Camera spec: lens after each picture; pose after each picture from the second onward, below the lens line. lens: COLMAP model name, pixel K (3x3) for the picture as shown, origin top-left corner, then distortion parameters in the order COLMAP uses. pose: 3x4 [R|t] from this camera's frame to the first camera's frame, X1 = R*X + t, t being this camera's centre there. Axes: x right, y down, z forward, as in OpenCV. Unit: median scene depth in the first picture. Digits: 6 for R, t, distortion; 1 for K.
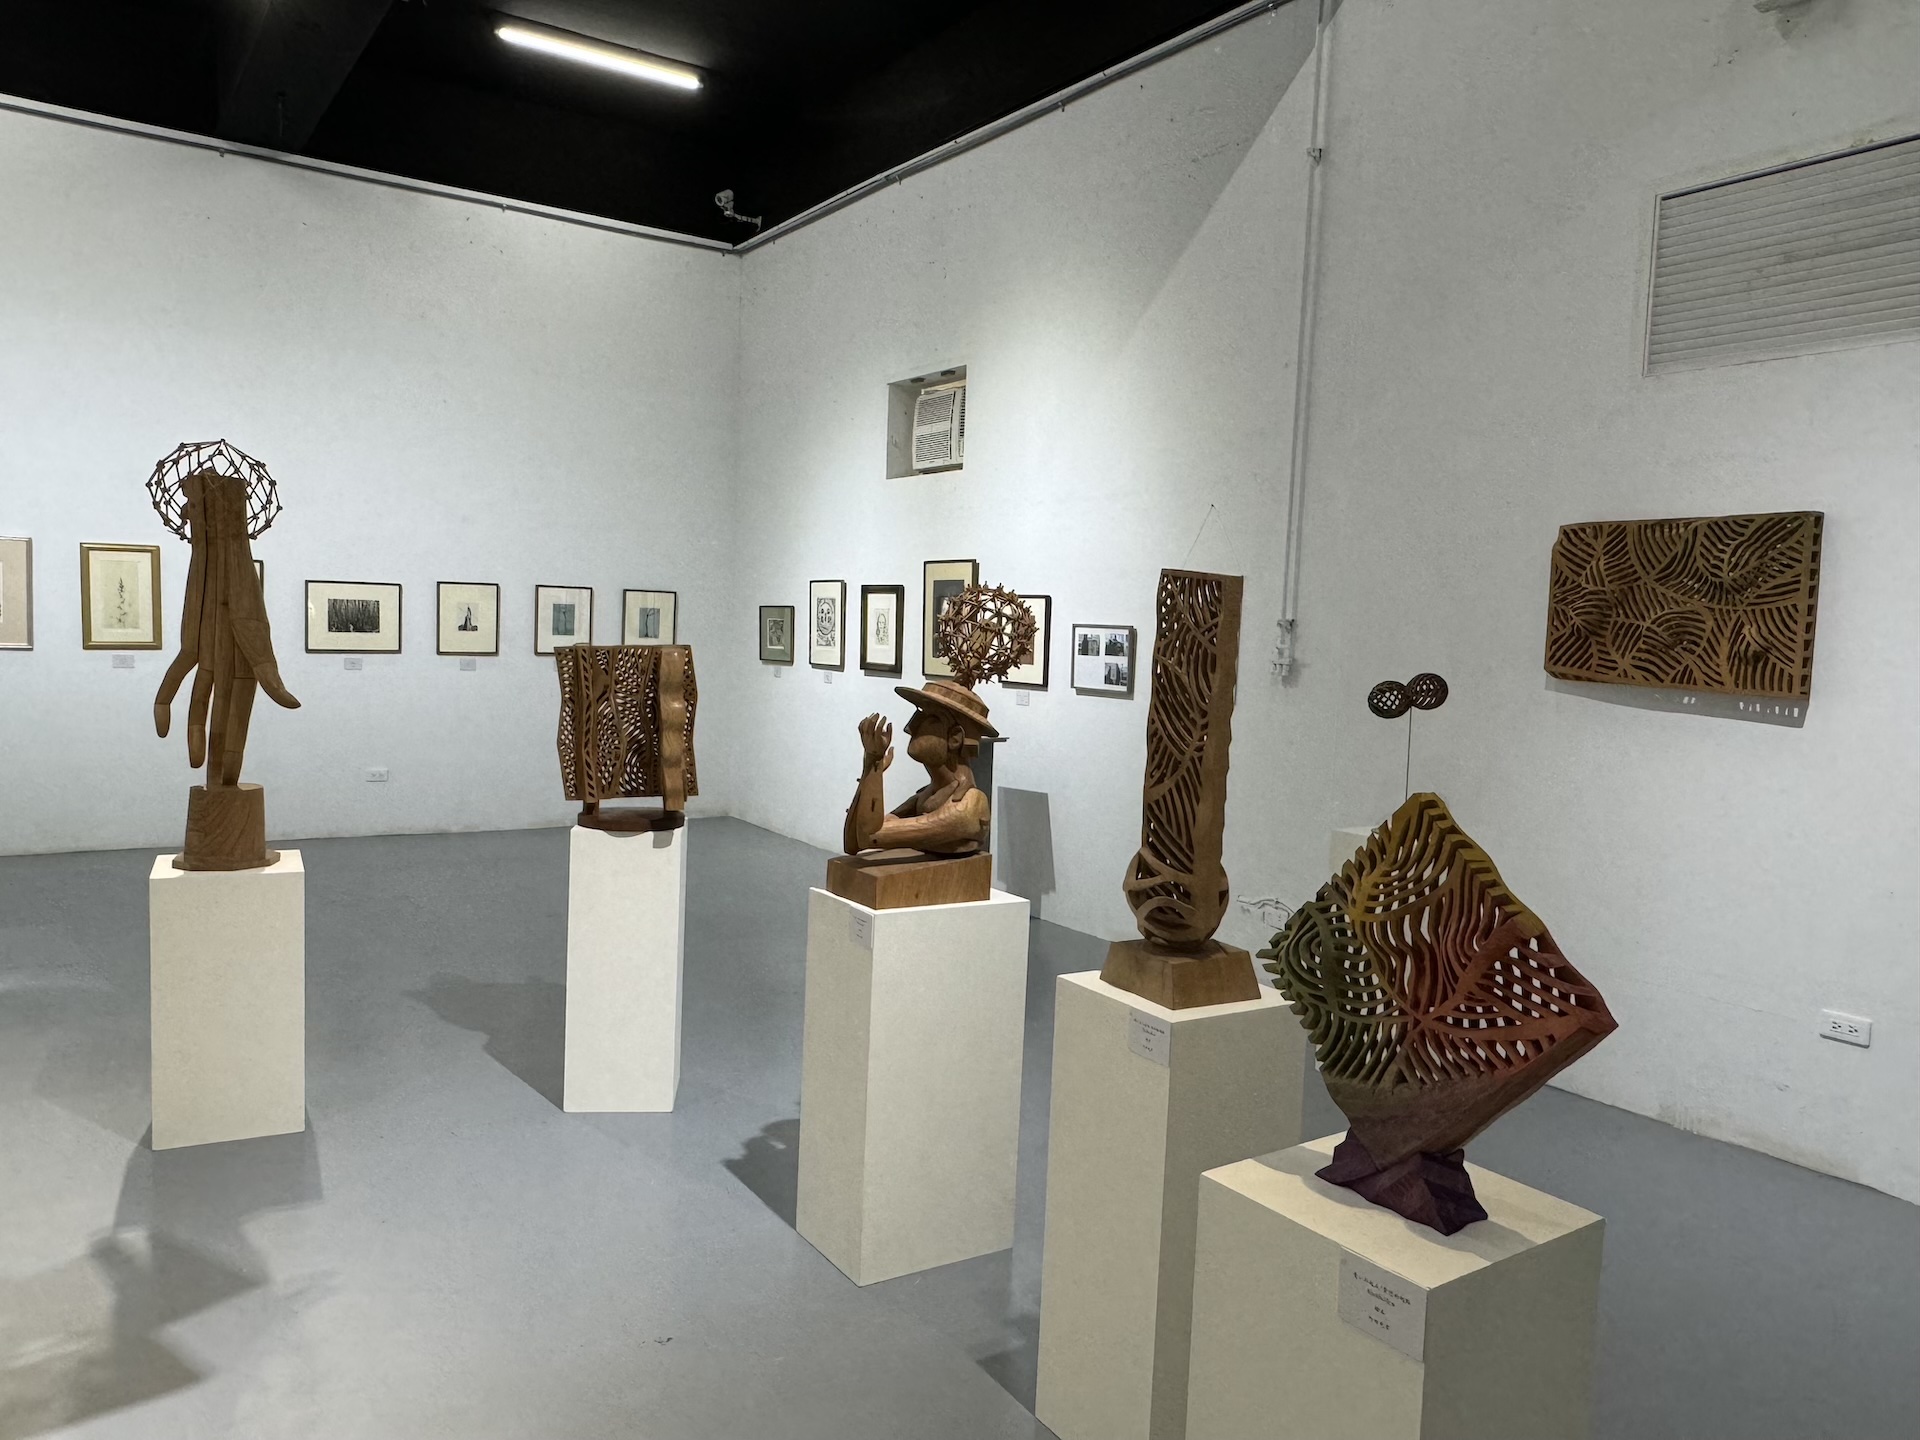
lens RADIAL K [[1323.8, 0, 945.6], [0, 1323.8, 720.8], [0, 0, 1]] dist [-0.004030, -0.001042]
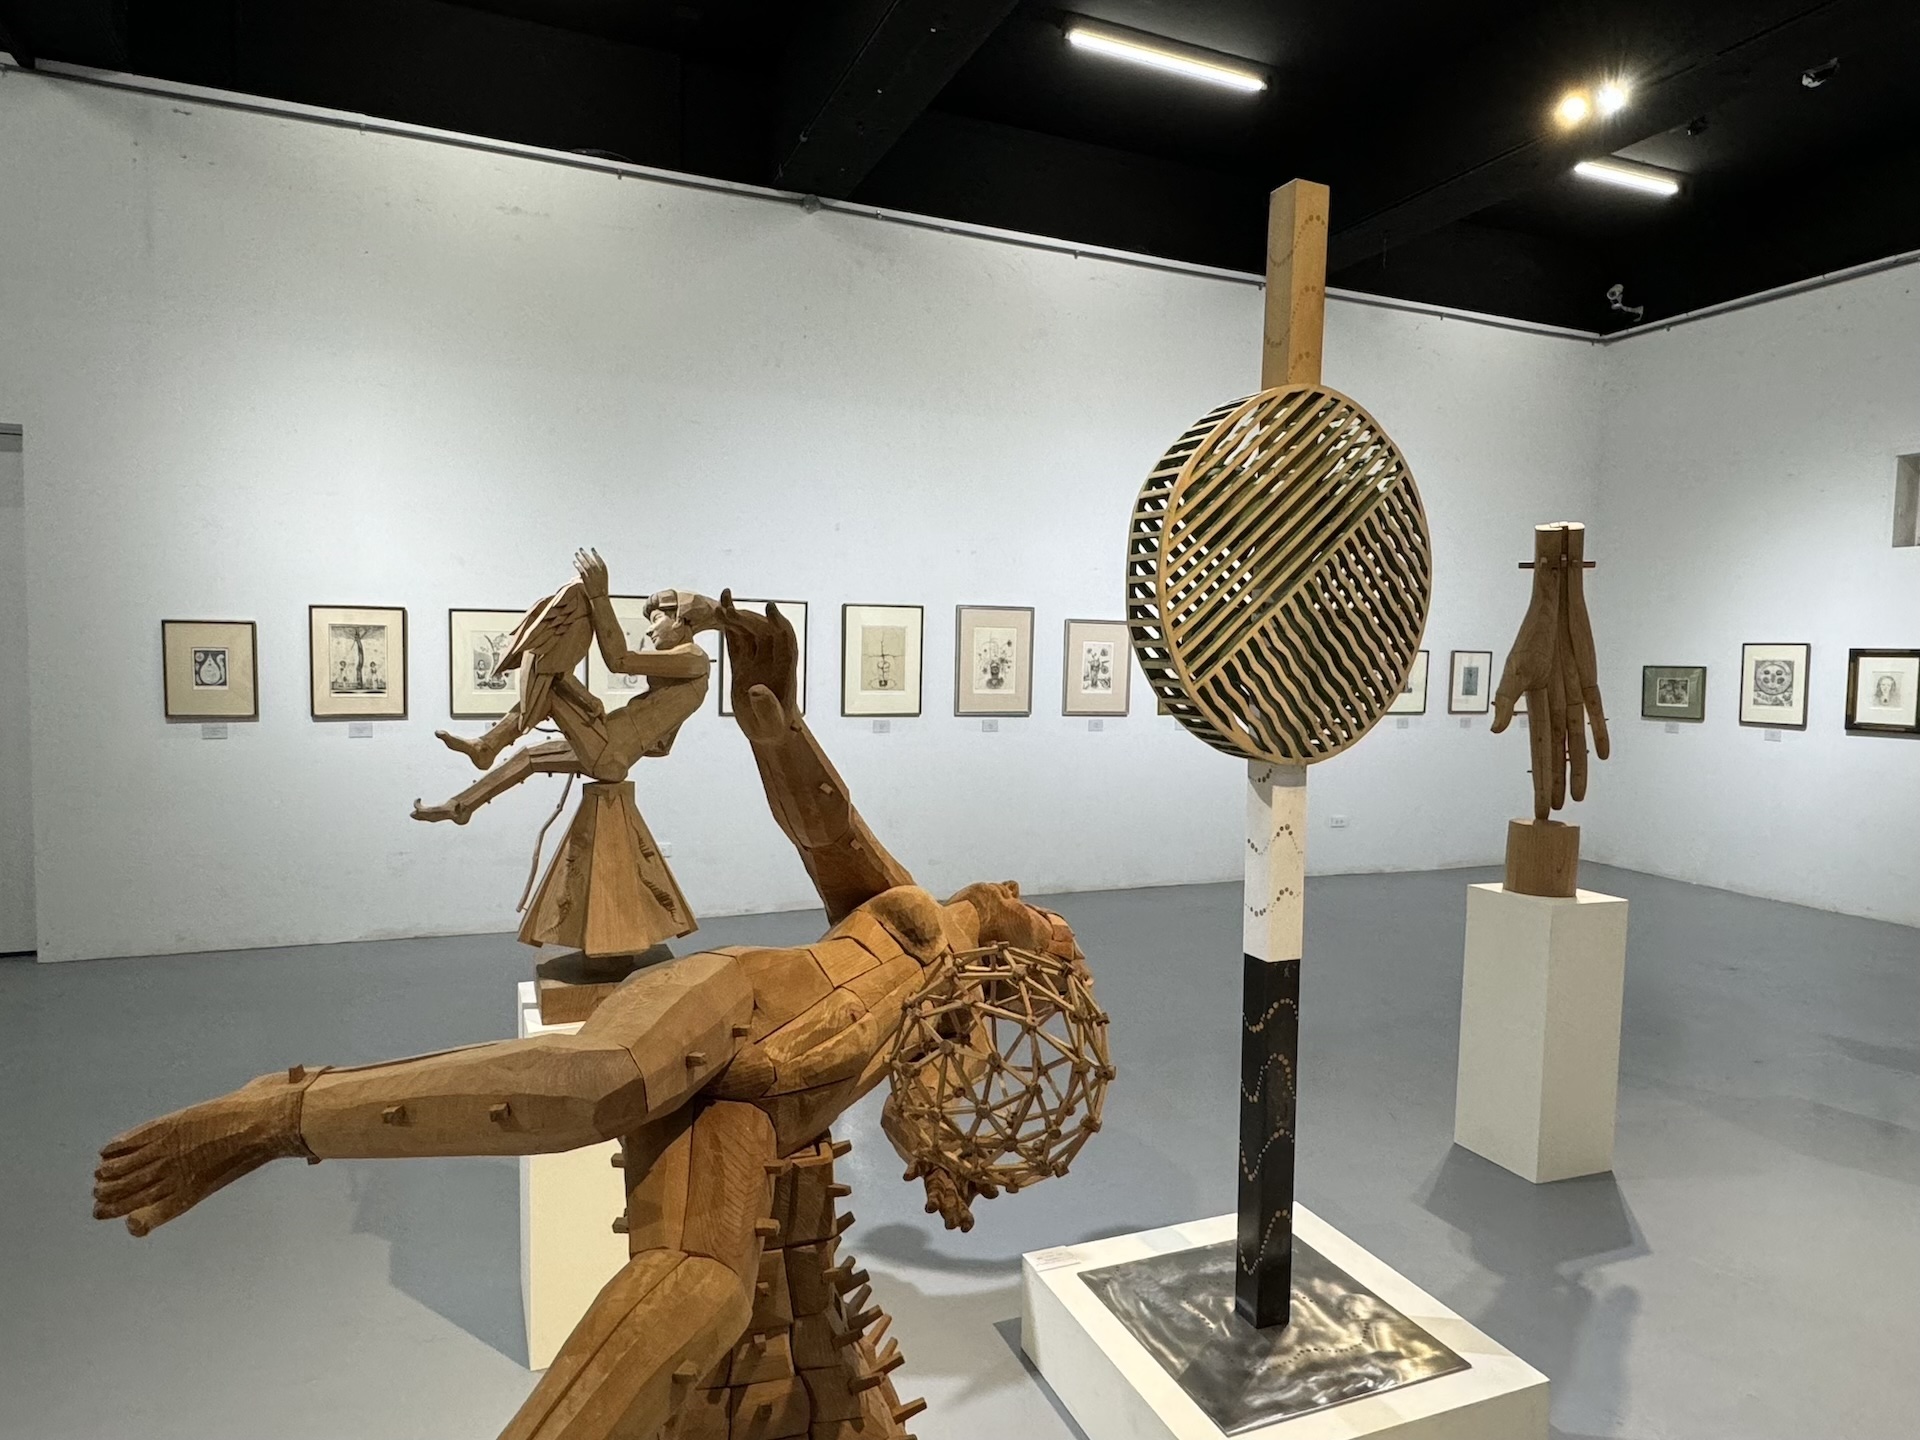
lens RADIAL K [[1146.8, 0, 947.3], [0, 1146.8, 718.8], [0, 0, 1]] dist [-0.001000, -0.000096]
pose [[0.977542, -0.001619, -0.210733, -0.714925], [-0.002667, 0.999795, -0.020053, -0.034249], [0.210722, 0.020165, 0.977338, -0.041832]]
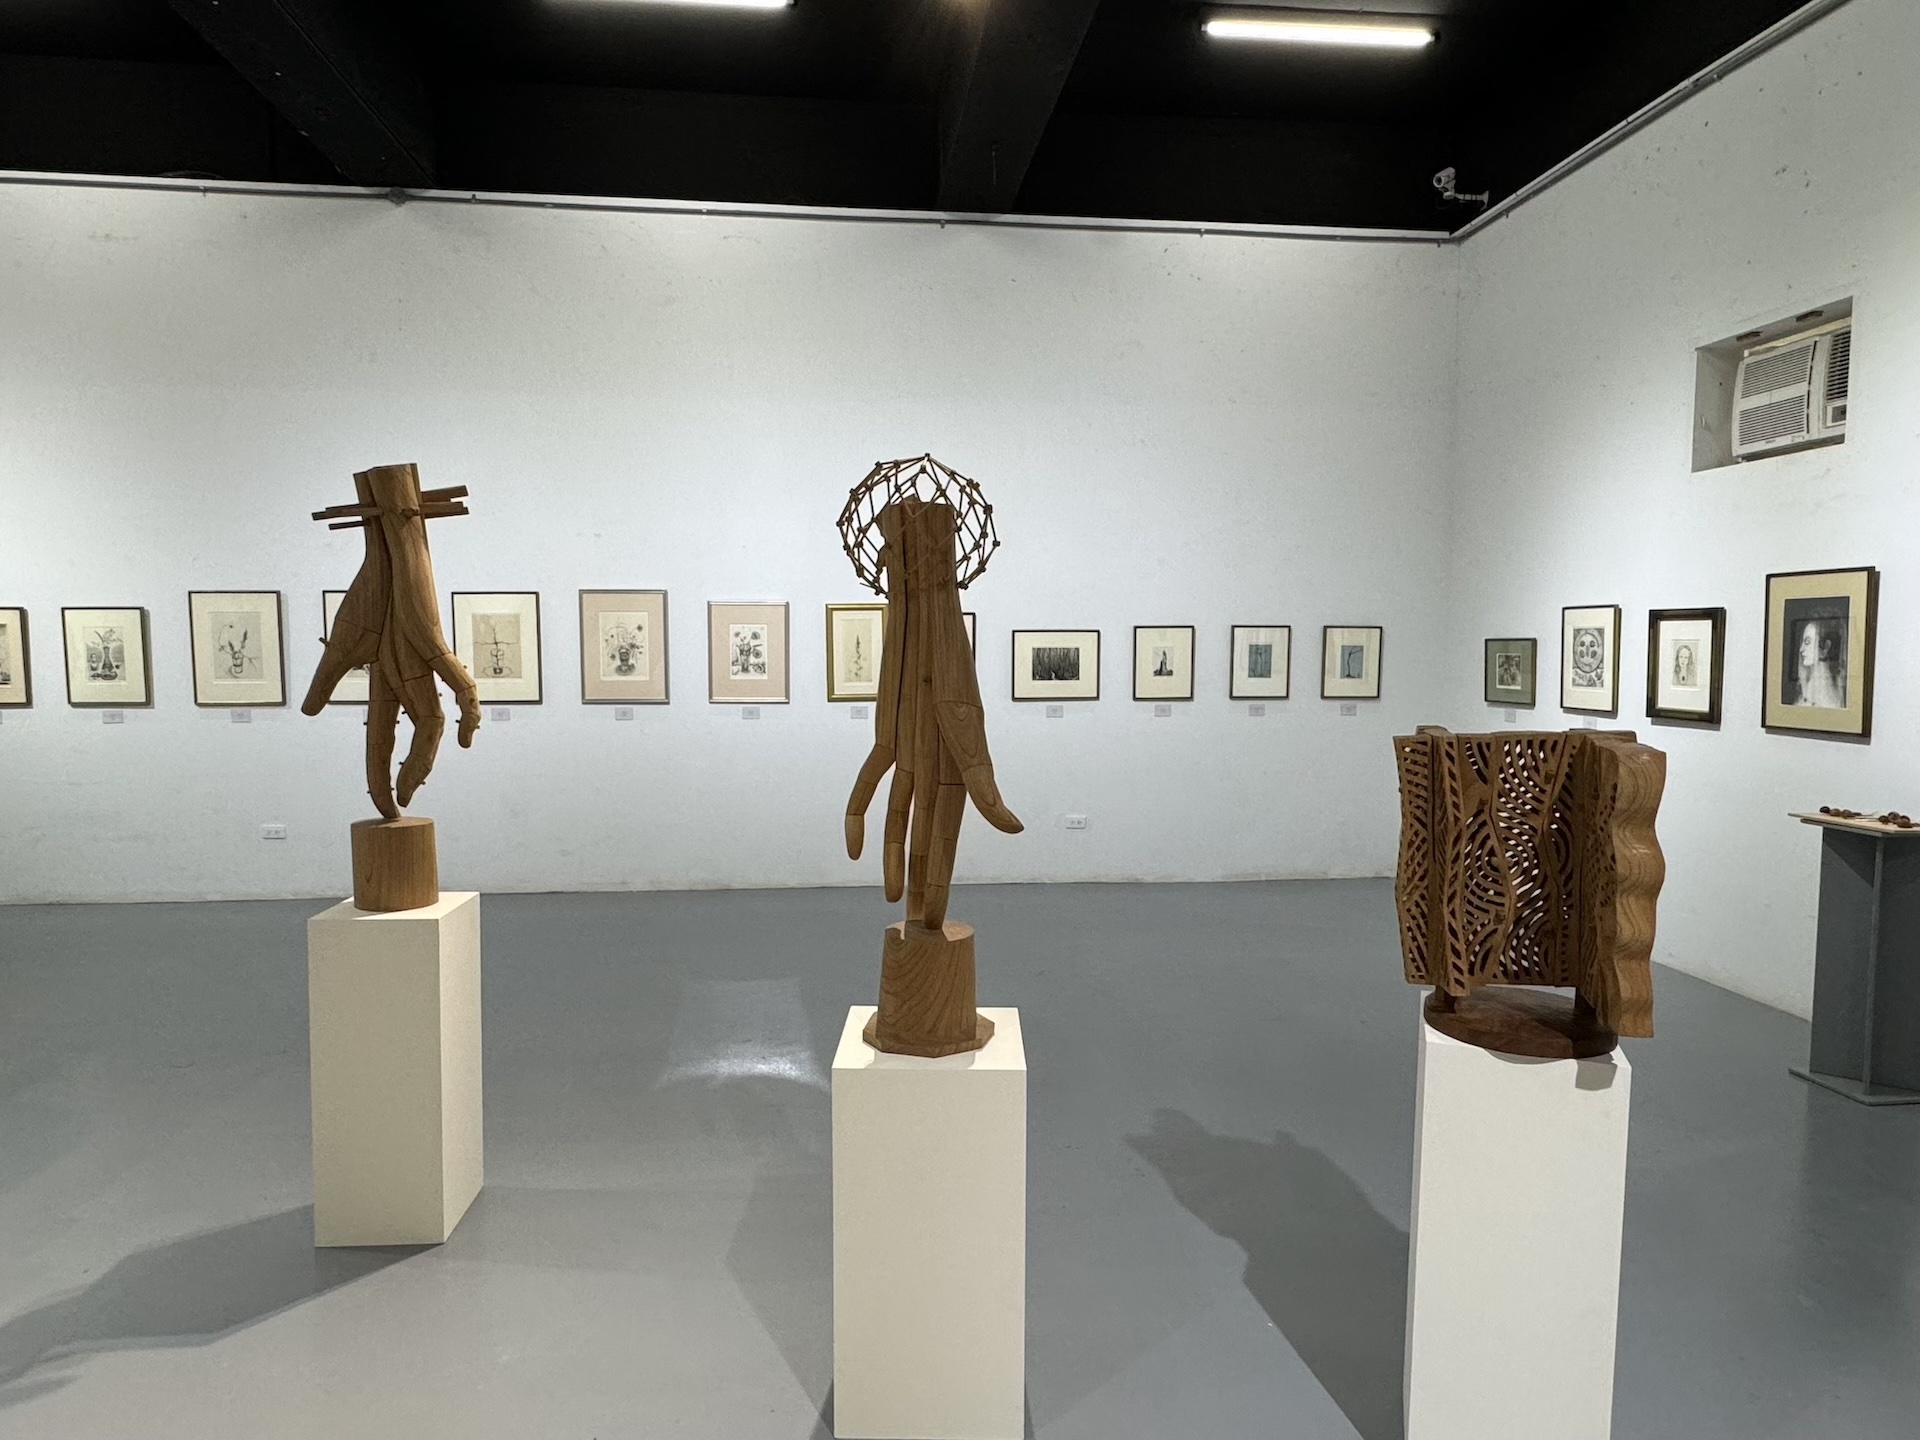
lens RADIAL K [[1136.4, 0, 953.6], [0, 1136.4, 721.7], [0, 0, 1]] dist [-0.002315, 0.001250]
pose [[0.879839, 0.000728, -0.475272, -0.134275], [-0.006103, 0.999934, -0.009767, -0.033759], [0.475233, 0.011494, 0.879785, 0.260061]]
